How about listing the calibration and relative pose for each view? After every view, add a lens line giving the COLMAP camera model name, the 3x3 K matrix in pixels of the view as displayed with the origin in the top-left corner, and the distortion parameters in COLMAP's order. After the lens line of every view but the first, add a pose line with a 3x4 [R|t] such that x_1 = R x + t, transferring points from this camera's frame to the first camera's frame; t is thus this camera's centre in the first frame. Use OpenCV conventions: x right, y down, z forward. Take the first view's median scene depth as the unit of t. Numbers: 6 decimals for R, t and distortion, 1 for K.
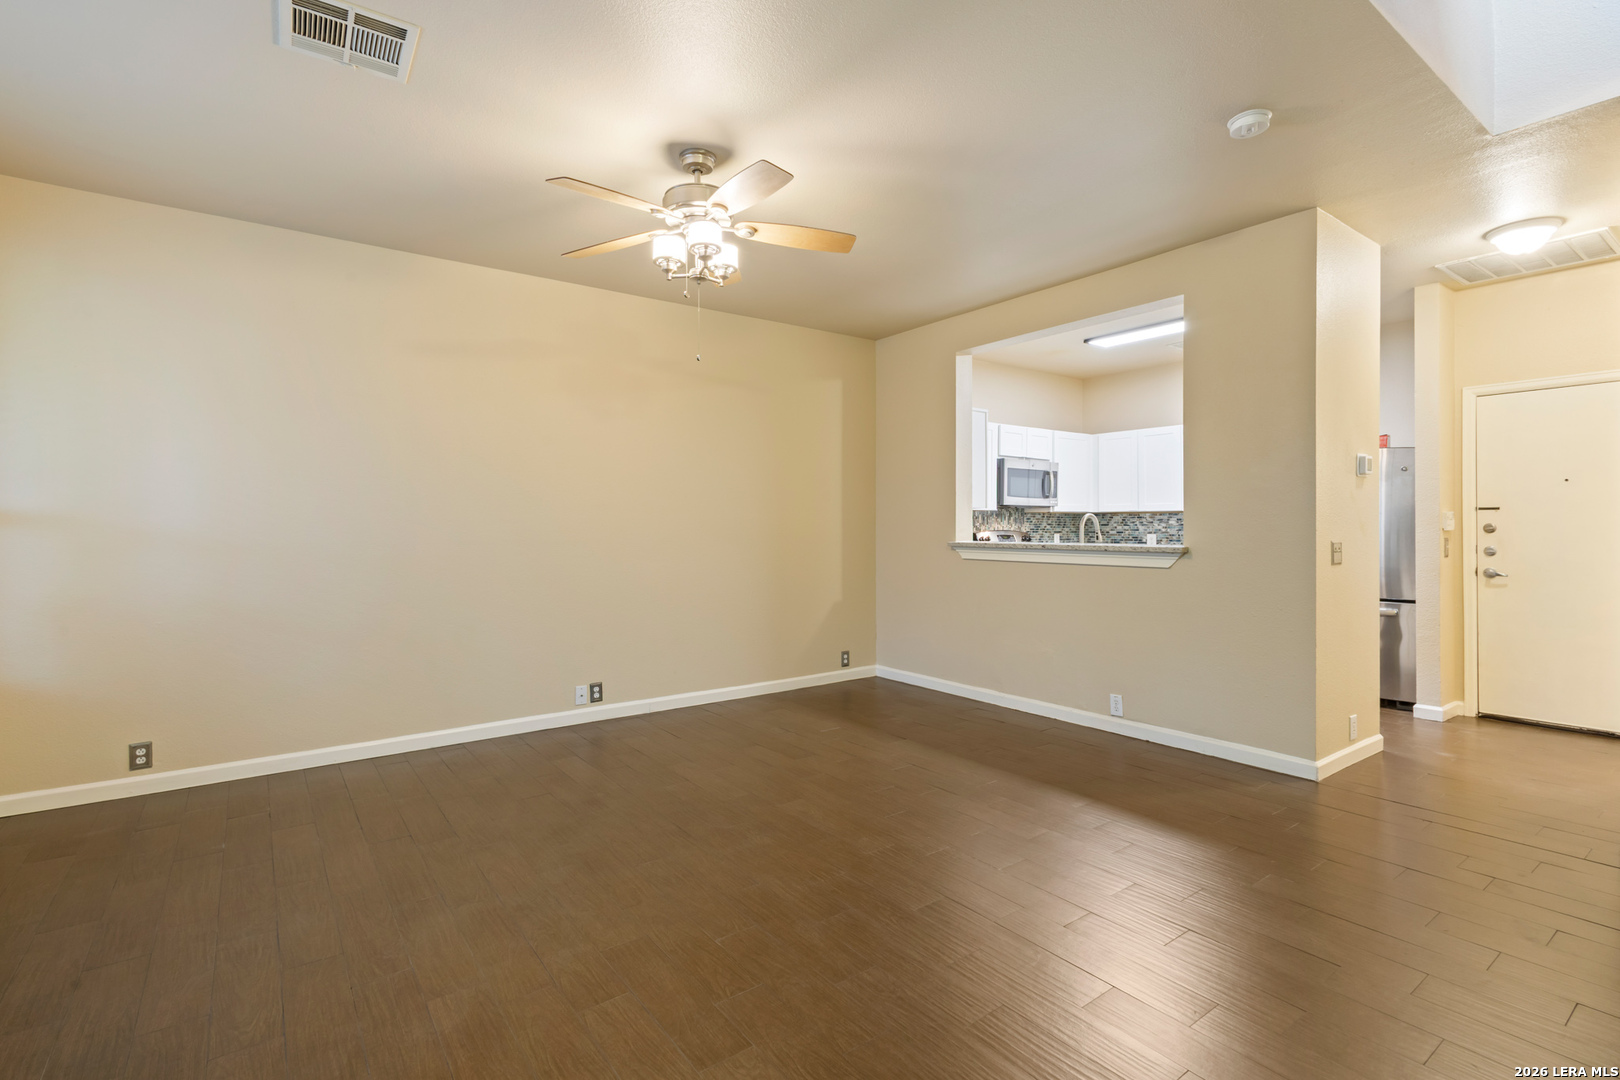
lens RADIAL K [[751.2, 0, 802.9], [0, 751.2, 528.9], [0, 0, 1]] dist [0.013930, -0.003881]
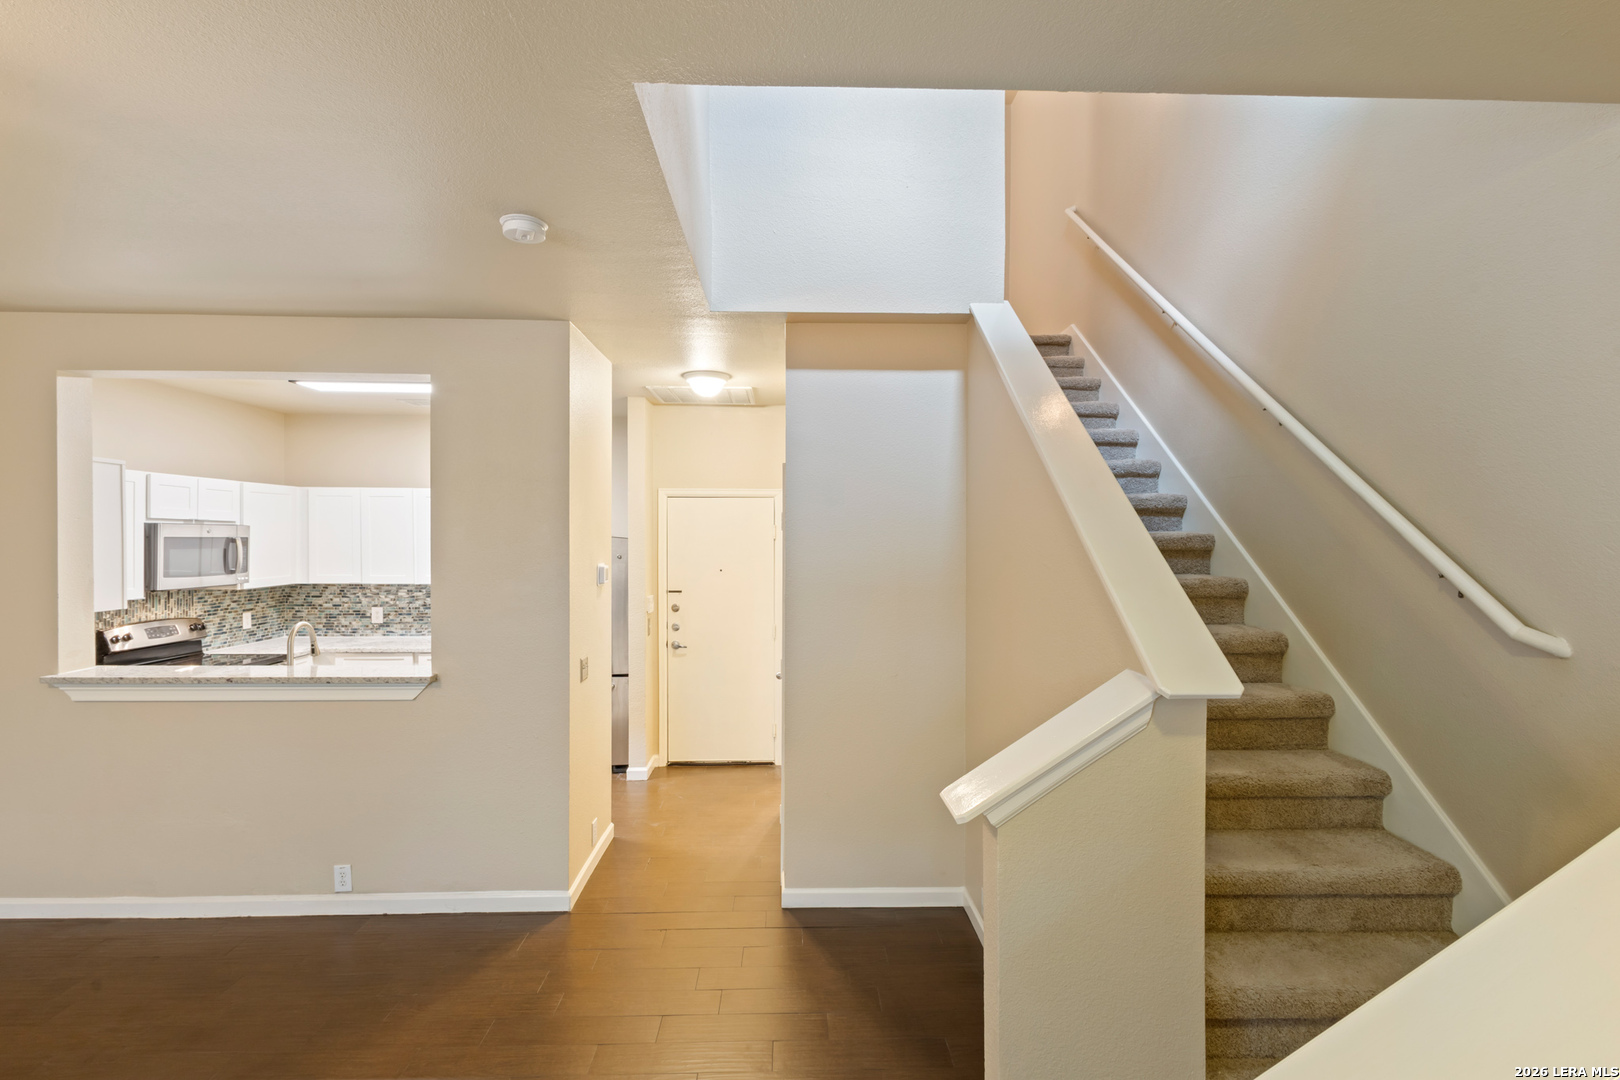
lens RADIAL K [[751.2, 0, 811.0], [0, 751.2, 545.7], [0, 0, 1]] dist [0.013930, -0.003881]
pose [[0.562842, -0.006648, 0.826538, 0.034379], [-0.003645, 0.999938, 0.010524, -0.094427], [-0.826557, -0.008936, 0.562783, 0.126522]]
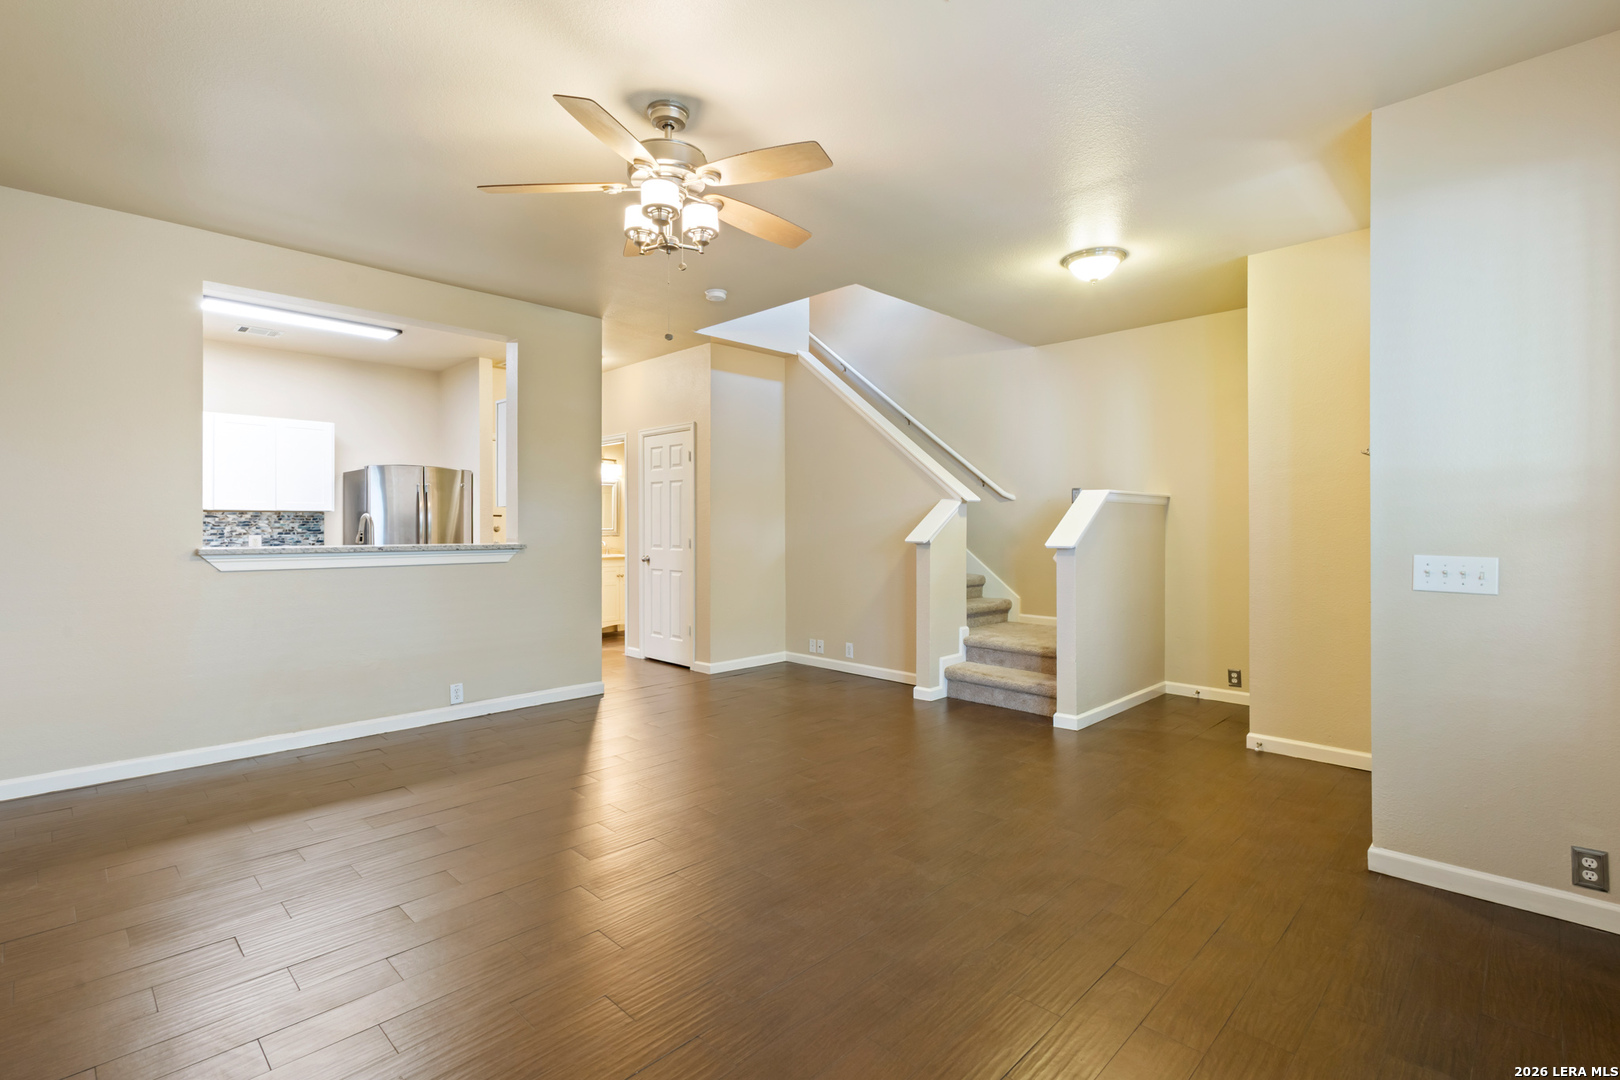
lens RADIAL K [[751.2, 0, 799.5], [0, 751.2, 539.7], [0, 0, 1]] dist [0.013930, -0.003881]
pose [[-0.169549, -0.018260, 0.985353, -0.564880], [-0.001424, 0.999832, 0.018283, -0.003977], [-0.985521, 0.001697, -0.169547, 0.550297]]
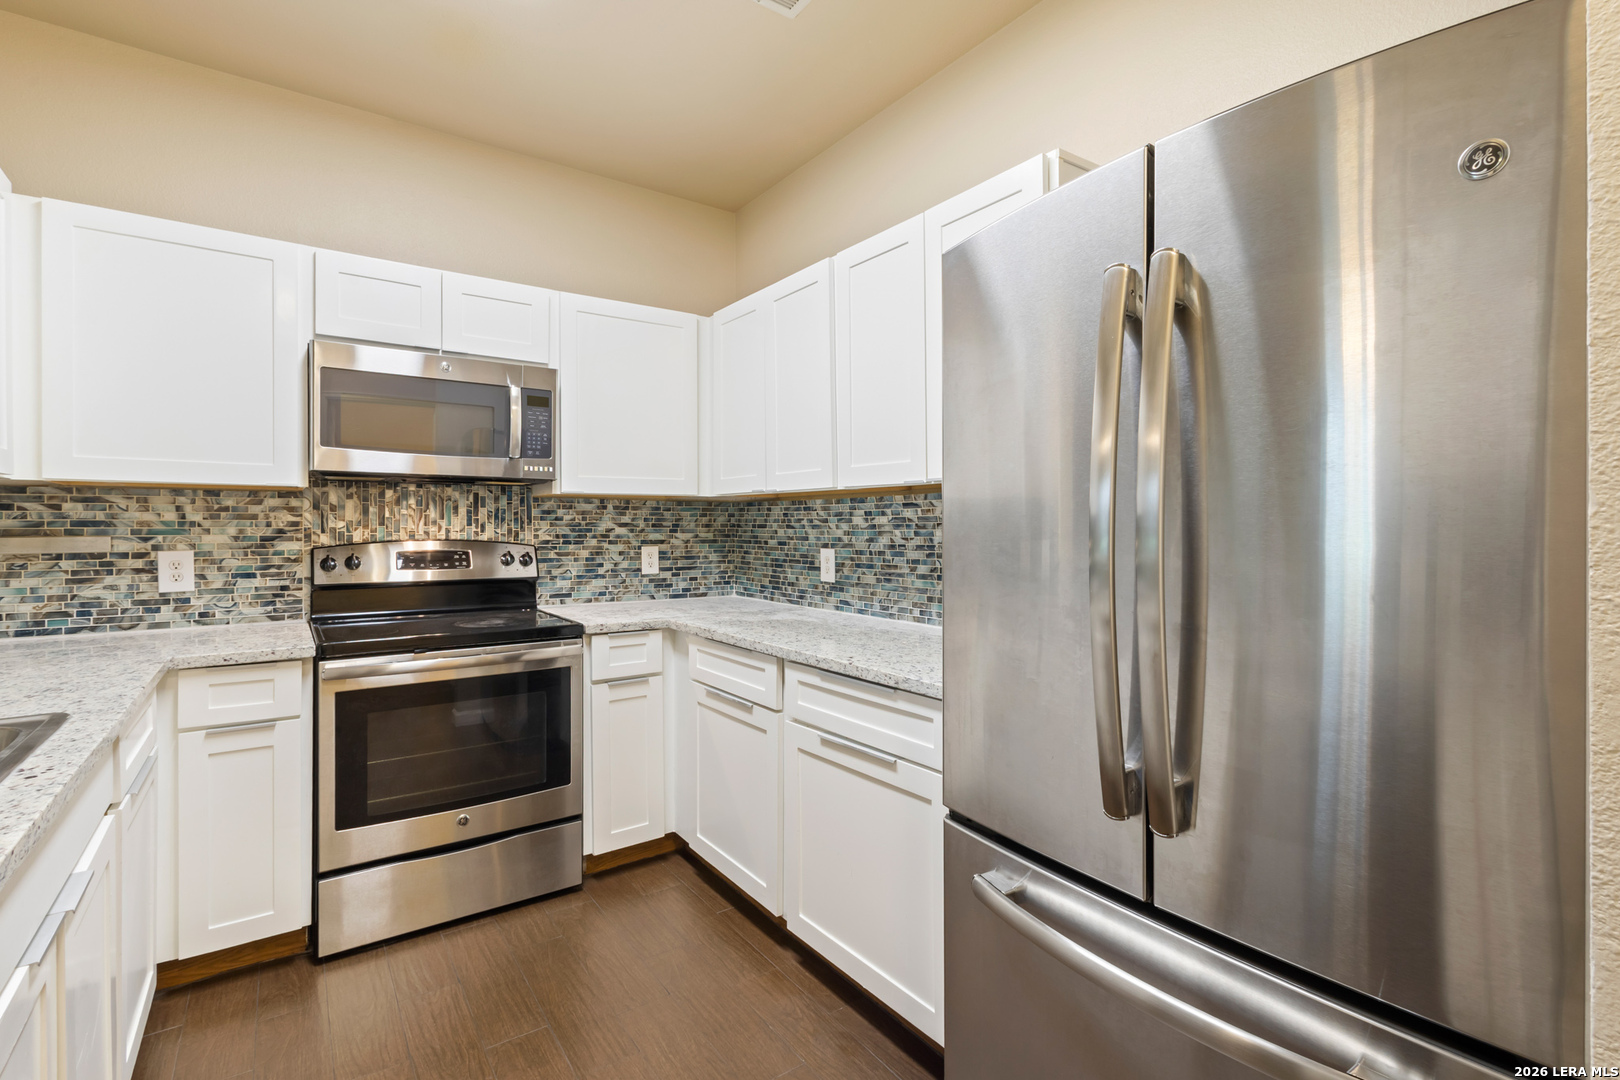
lens RADIAL K [[751.2, 0, 800.9], [0, 751.2, 526.3], [0, 0, 1]] dist [0.013930, -0.003881]
pose [[0.999550, 0.000118, -0.029995, 0.581736], [-0.000107, 1.000000, 0.000373, -0.007053], [0.029995, -0.000369, 0.999550, 0.740576]]
